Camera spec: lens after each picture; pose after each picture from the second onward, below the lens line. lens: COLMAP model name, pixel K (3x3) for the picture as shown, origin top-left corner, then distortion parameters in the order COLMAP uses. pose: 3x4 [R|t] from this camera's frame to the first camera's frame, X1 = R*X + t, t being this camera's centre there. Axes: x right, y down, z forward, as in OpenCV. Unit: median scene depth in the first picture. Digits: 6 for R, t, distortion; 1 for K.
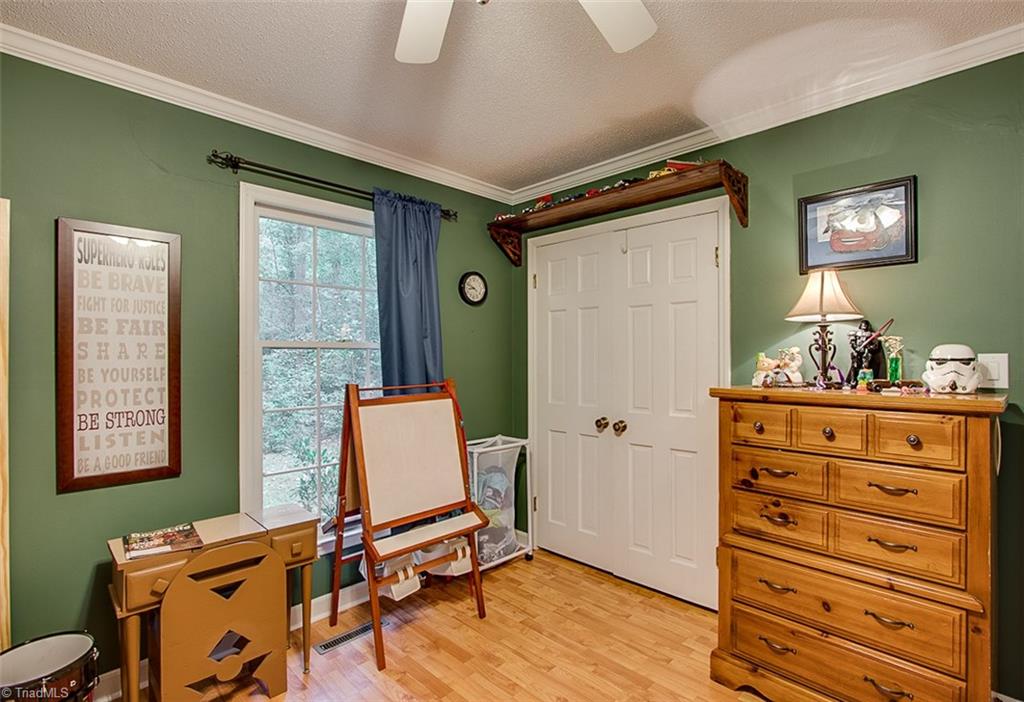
lens RADIAL K [[497.6, 0, 514.7], [0, 497.6, 359.4], [0, 0, 1]] dist [-0.001282, -0.000146]
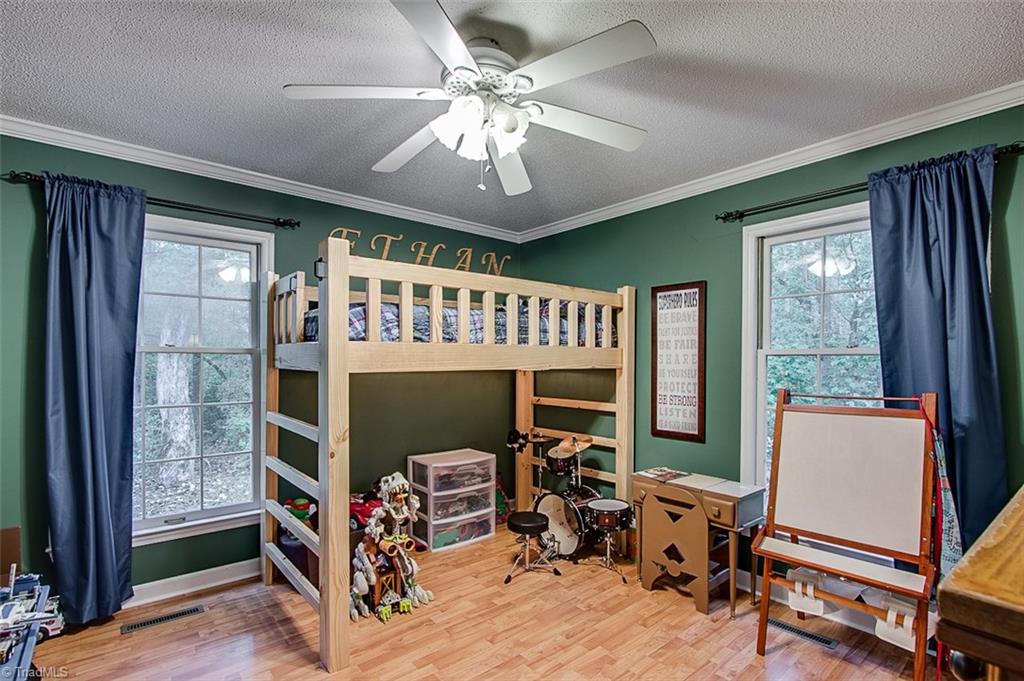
lens RADIAL K [[481.4, 0, 506.8], [0, 481.4, 359.9], [0, 0, 1]] dist [-0.012759, 0.000010]
pose [[-0.098740, -0.008531, -0.995077, 0.847616], [-0.007070, 0.999944, -0.007871, 0.002272], [0.995088, 0.006258, -0.098795, 0.581510]]
